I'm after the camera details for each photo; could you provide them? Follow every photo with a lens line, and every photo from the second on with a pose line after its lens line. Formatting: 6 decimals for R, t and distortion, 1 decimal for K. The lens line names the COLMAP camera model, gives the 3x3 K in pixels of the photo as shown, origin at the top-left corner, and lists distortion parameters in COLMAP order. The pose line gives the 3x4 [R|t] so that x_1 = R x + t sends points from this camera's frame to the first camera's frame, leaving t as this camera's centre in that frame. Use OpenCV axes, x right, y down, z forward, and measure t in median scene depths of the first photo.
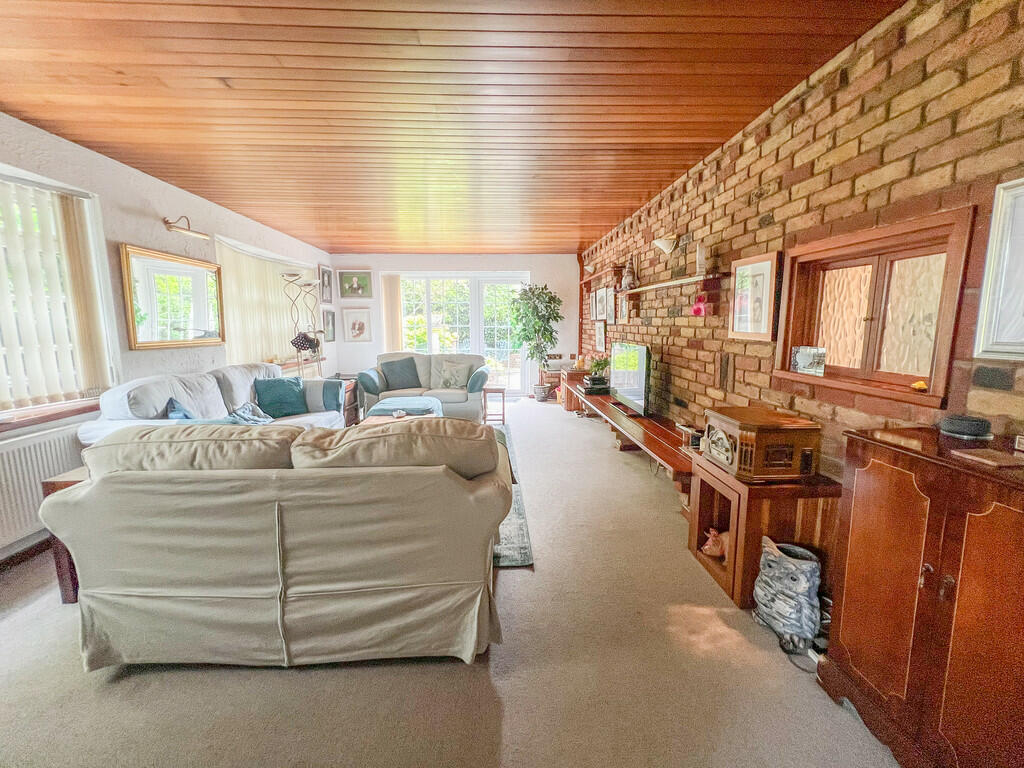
lens RADIAL K [[416.3, 0, 501.5], [0, 416.3, 382.4], [0, 0, 1]] dist [-0.002441, 0.001073]
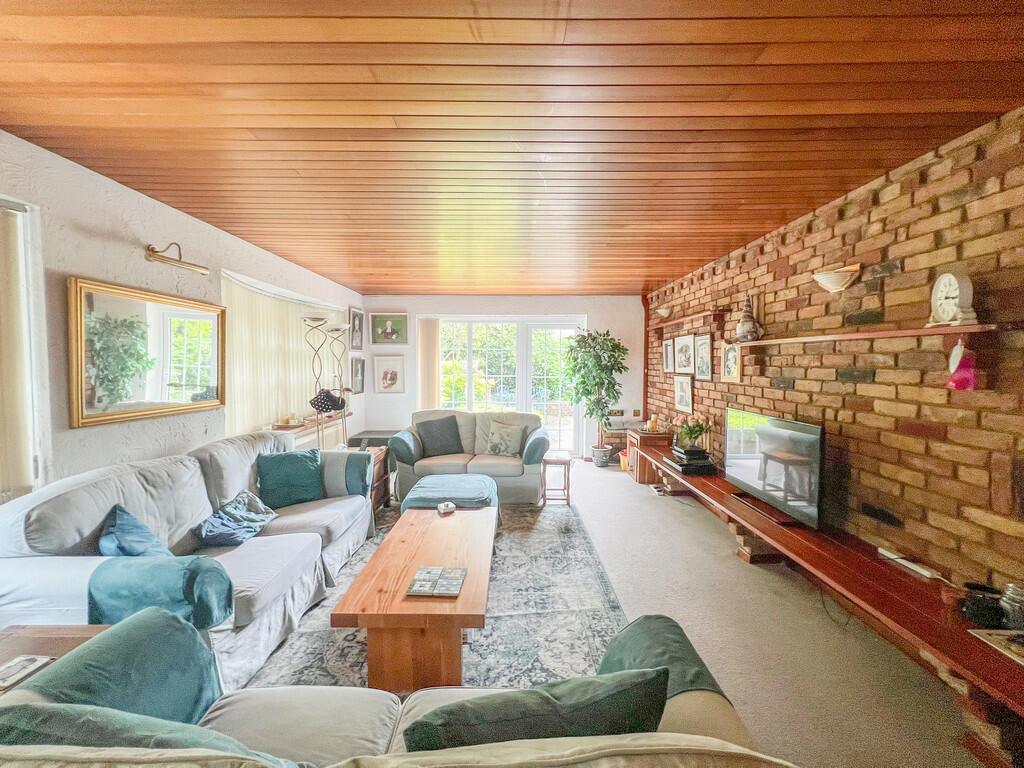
lens RADIAL K [[416.3, 0, 503.3], [0, 416.3, 384.0], [0, 0, 1]] dist [-0.002441, 0.001073]
pose [[0.998576, 0.011233, -0.052157, -0.119643], [-0.016065, 0.995520, -0.093174, -0.078478], [0.050877, 0.093879, 0.994283, 0.280392]]
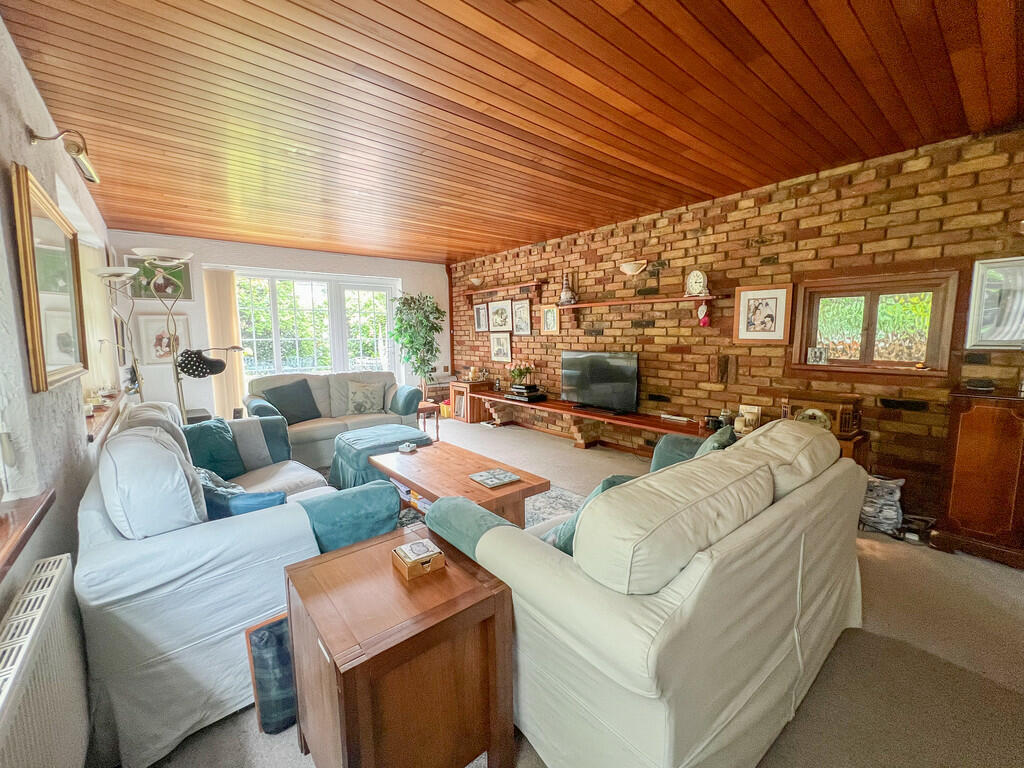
lens RADIAL K [[416.3, 0, 519.0], [0, 416.3, 383.5], [0, 0, 1]] dist [-0.002441, 0.001073]
pose [[0.799433, -0.075477, 0.595995, -0.581190], [0.090872, 0.995854, 0.004224, -0.033241], [-0.593843, 0.050782, 0.802977, 0.240600]]
